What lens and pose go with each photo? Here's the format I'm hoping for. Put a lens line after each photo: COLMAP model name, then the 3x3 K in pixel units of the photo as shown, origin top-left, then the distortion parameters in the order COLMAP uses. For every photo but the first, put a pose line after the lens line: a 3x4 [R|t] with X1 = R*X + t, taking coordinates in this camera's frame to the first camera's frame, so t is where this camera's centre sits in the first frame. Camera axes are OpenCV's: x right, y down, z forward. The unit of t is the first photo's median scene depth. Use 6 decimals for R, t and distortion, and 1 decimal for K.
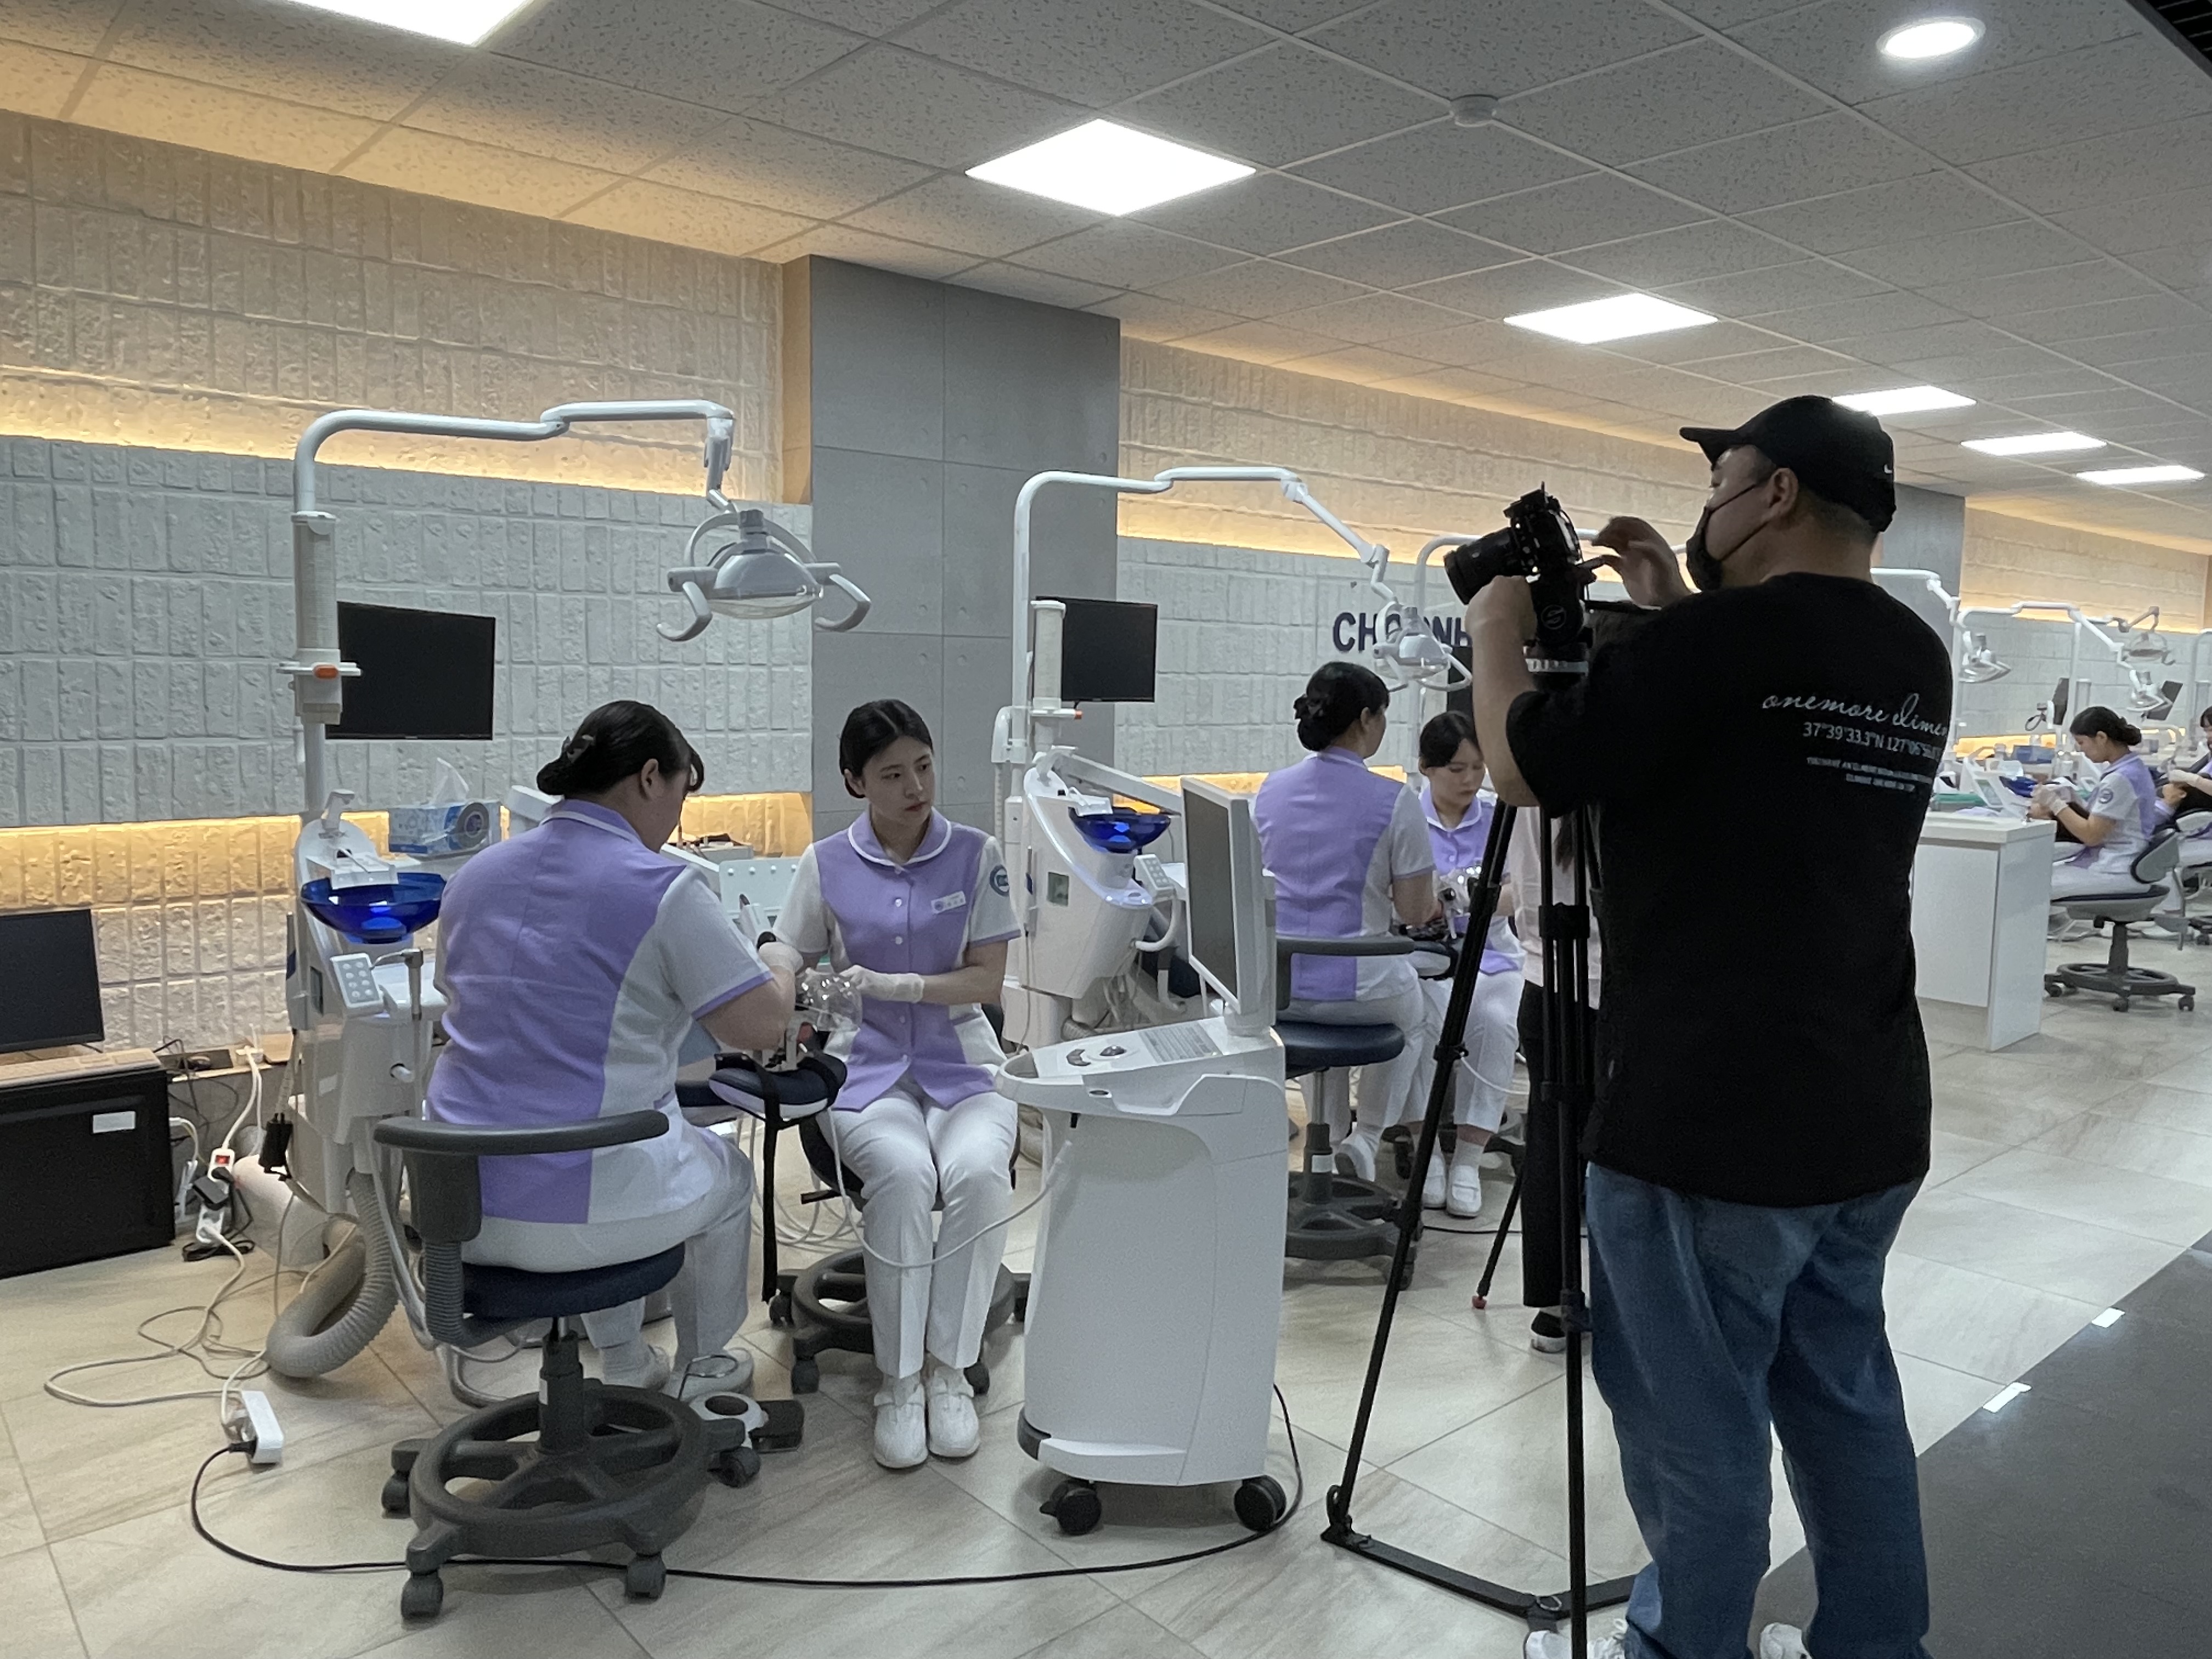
lens RADIAL K [[1558.7, 0, 1110.4], [0, 1558.7, 858.4], [0, 0, 1]] dist [-0.011463, 0.016366]
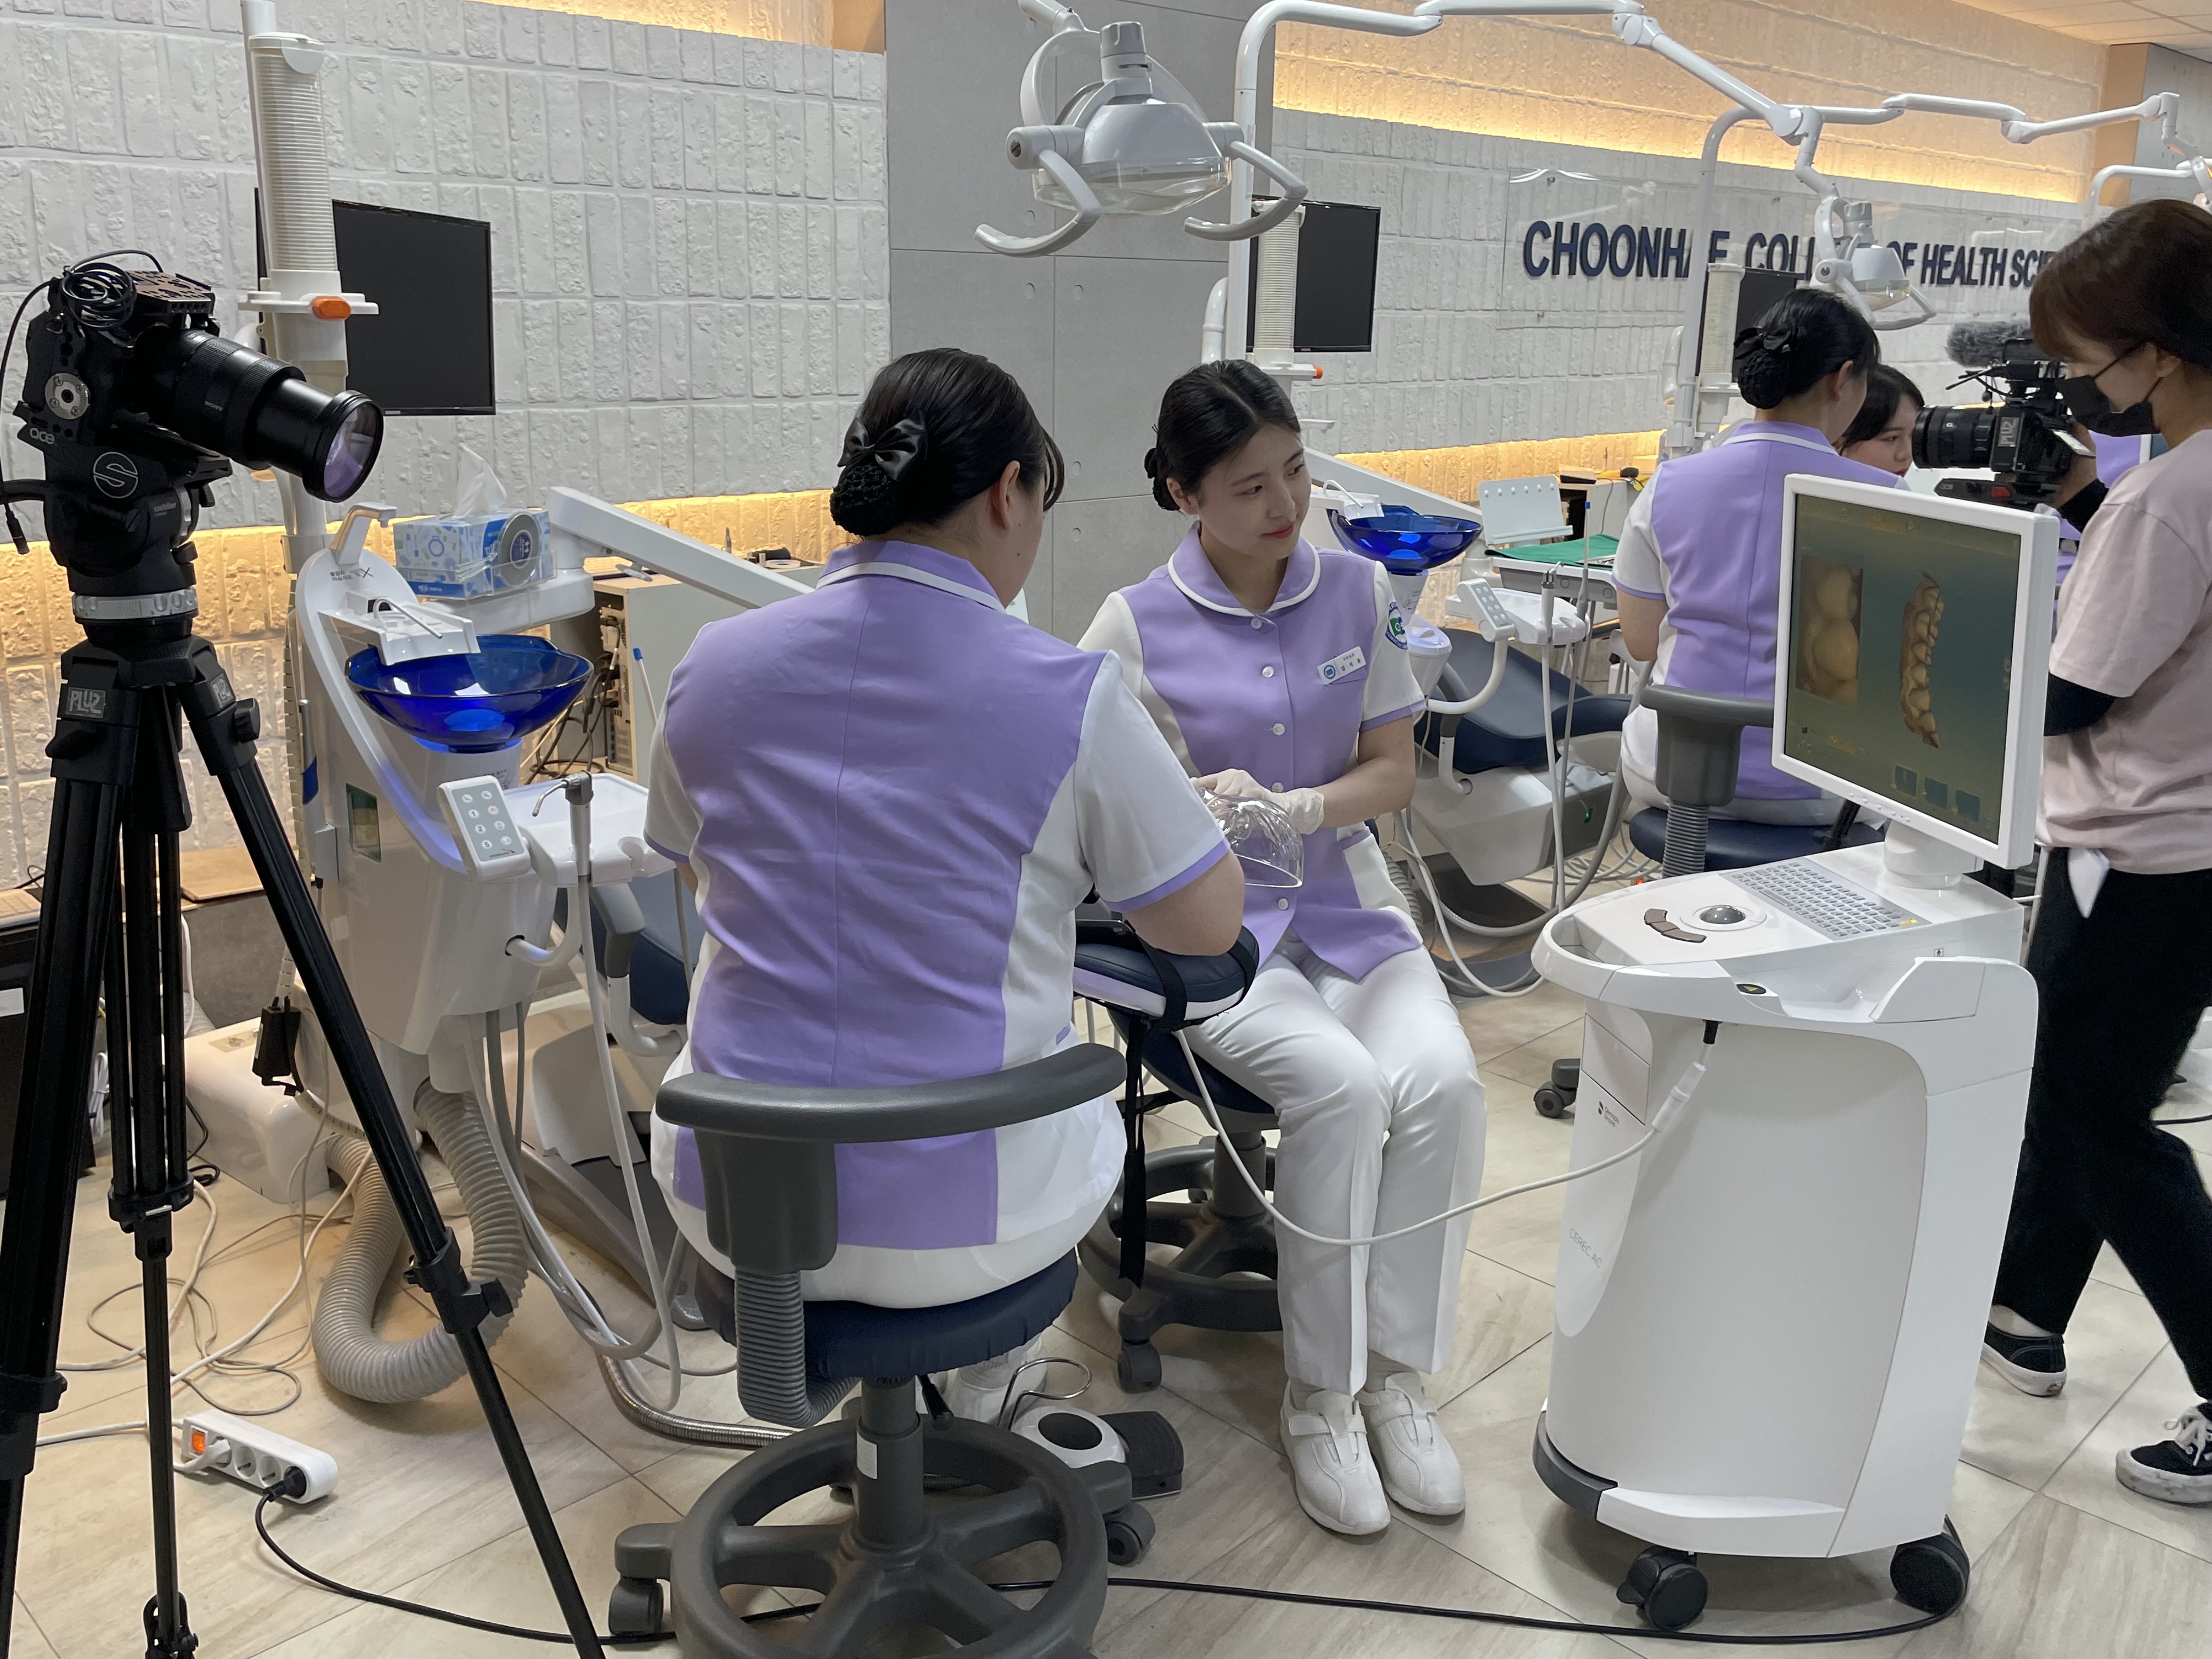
lens RADIAL K [[1873.7, 0, 1113.7], [0, 1873.7, 839.6], [0, 0, 1]] dist [0.061030, -0.075050]
pose [[0.998160, -0.020932, 0.056903, -0.178448], [0.011891, 0.987873, 0.154808, -0.017931], [-0.059453, -0.153847, 0.986304, 0.155869]]
